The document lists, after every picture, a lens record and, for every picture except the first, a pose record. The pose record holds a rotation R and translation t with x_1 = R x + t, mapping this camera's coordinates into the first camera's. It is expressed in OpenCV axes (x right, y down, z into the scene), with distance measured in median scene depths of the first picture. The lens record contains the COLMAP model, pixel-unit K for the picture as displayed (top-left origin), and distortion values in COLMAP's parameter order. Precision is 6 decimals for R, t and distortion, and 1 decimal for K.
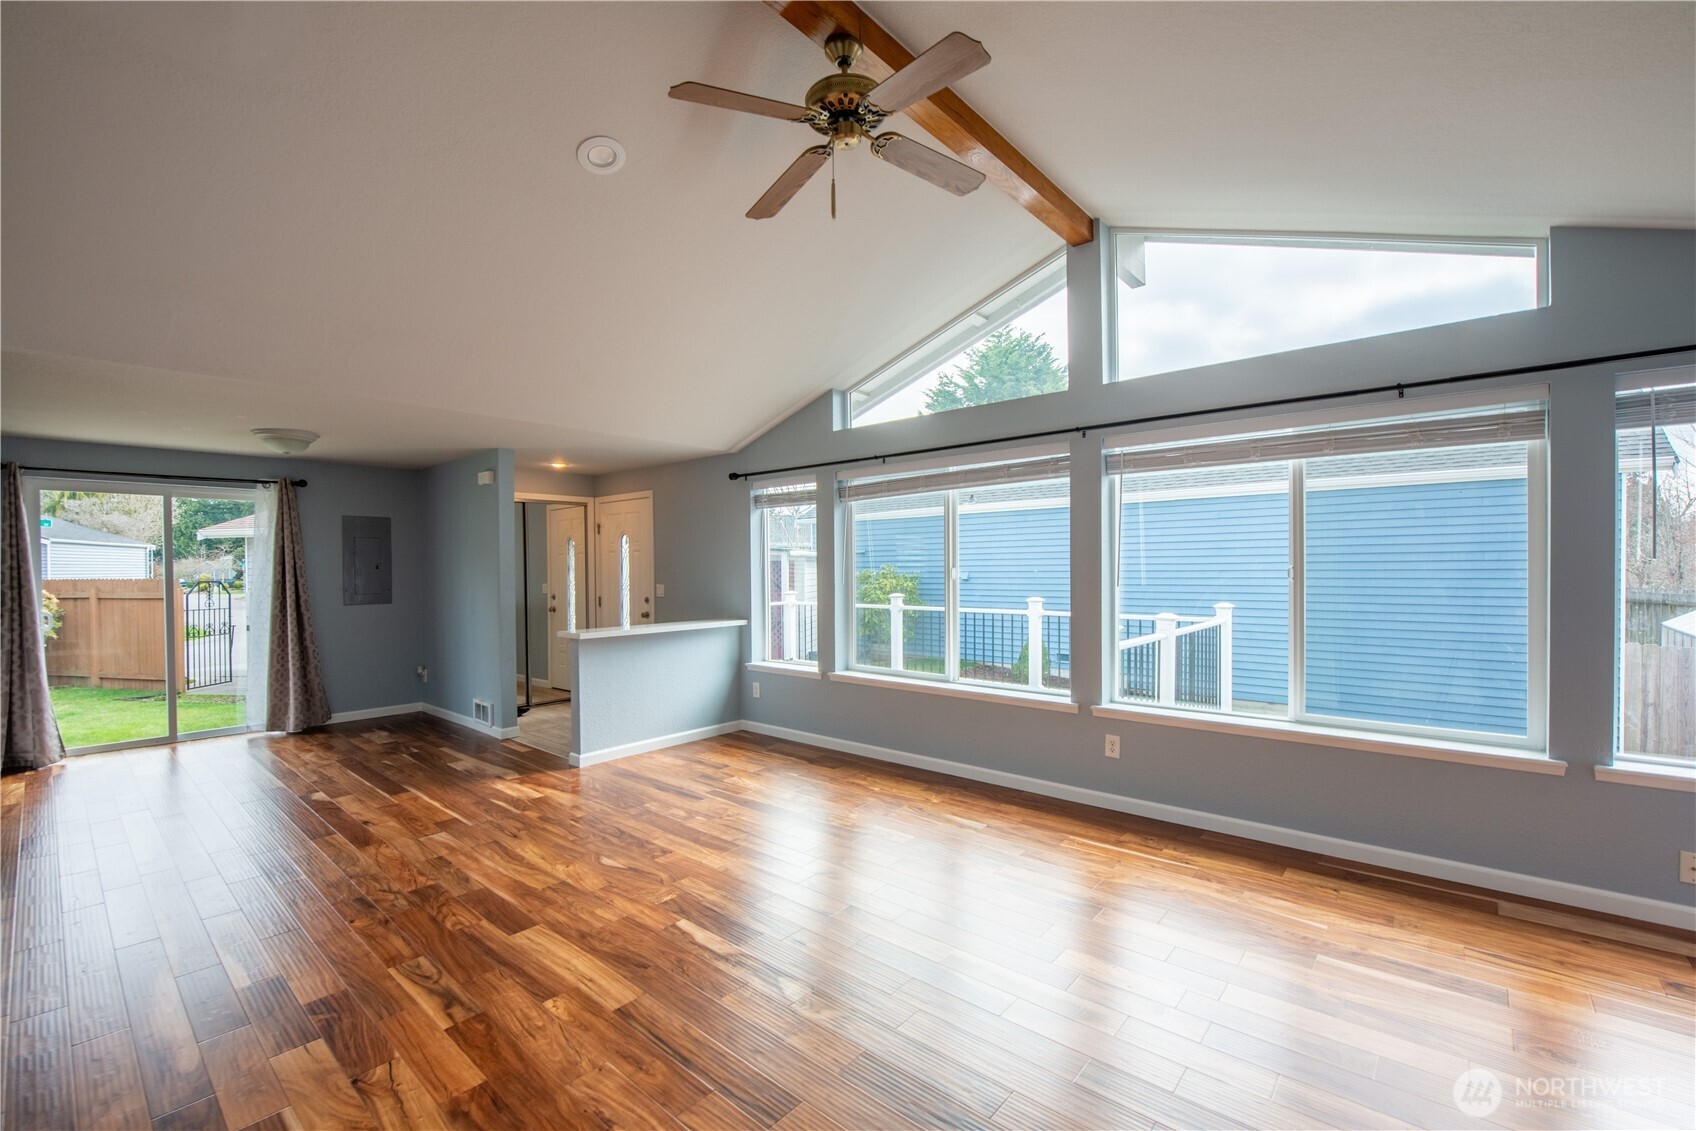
lens RADIAL K [[715.7, 0, 800.9], [0, 715.7, 575.4], [0, 0, 1]] dist [-0.004985, -0.000635]
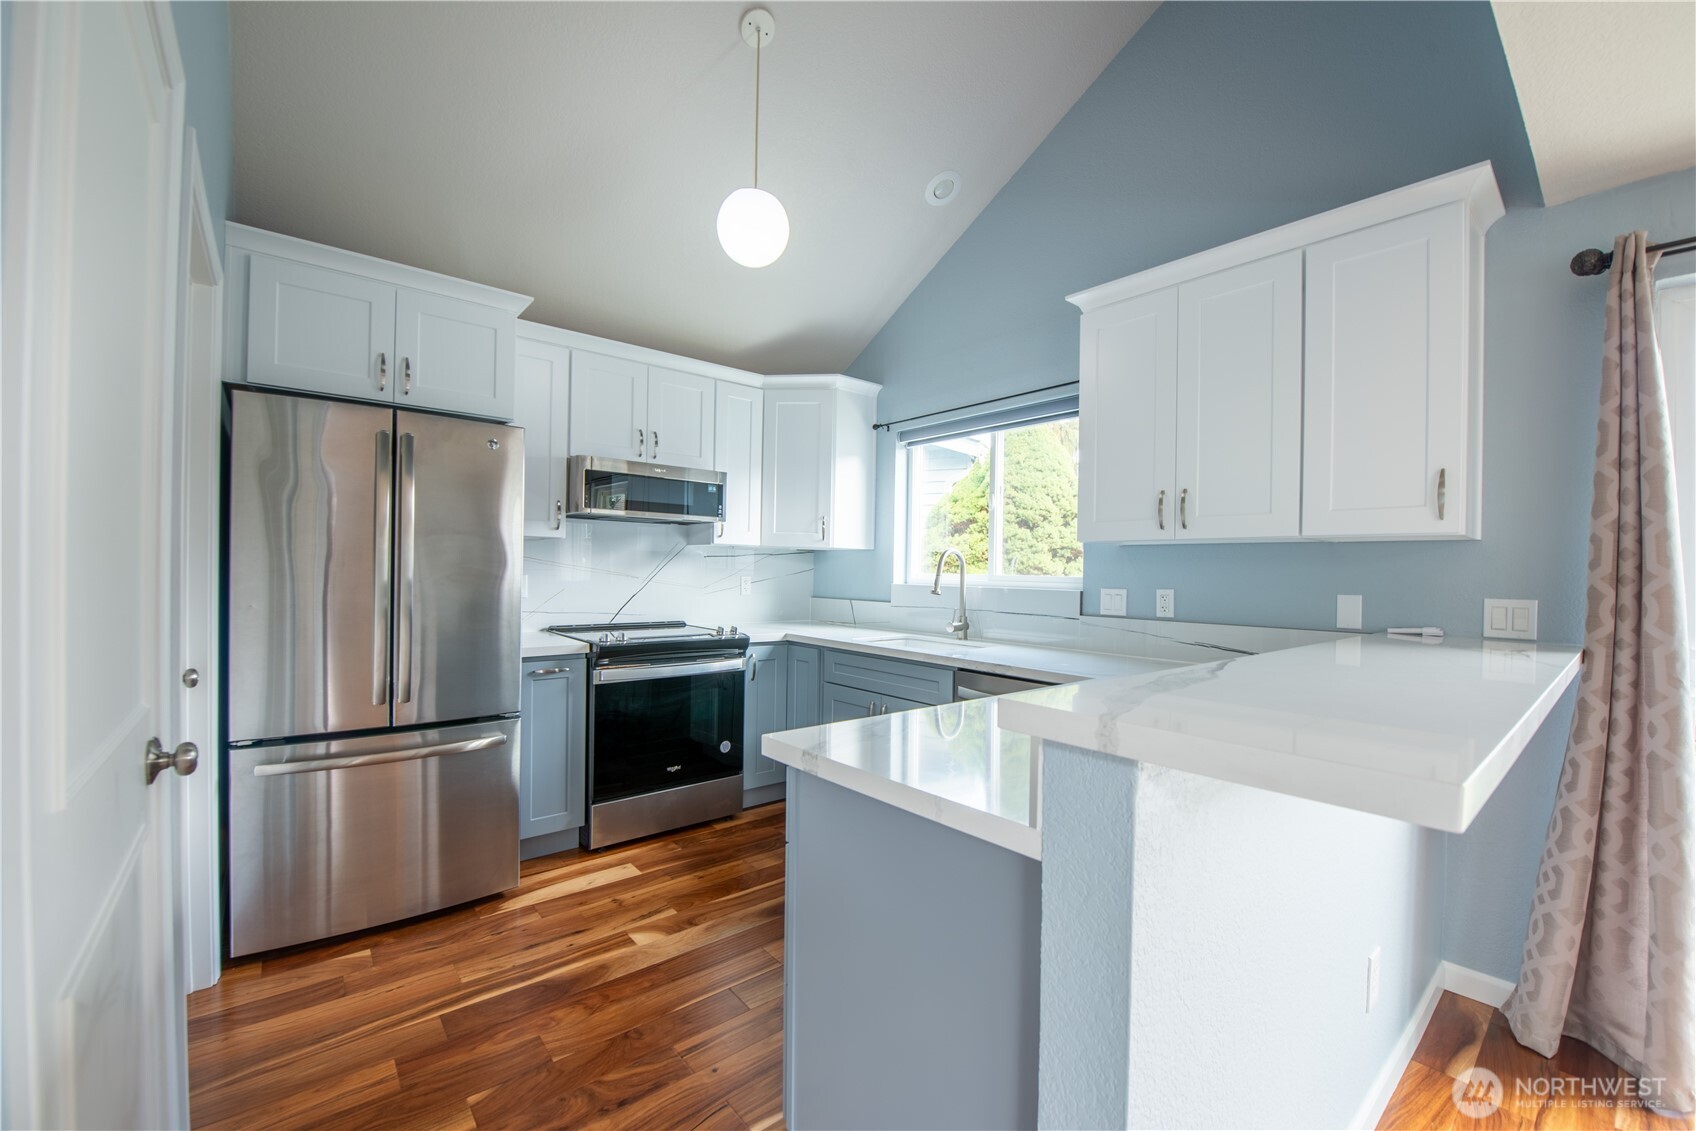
lens RADIAL K [[680.0, 0, 843.6], [0, 680.0, 570.2], [0, 0, 1]] dist [-0.022082, -0.000285]
pose [[-0.123087, 0.015209, -0.992279, -0.721176], [-0.028708, 0.999410, 0.018880, 0.017256], [0.991981, 0.030810, -0.122578, 0.642818]]
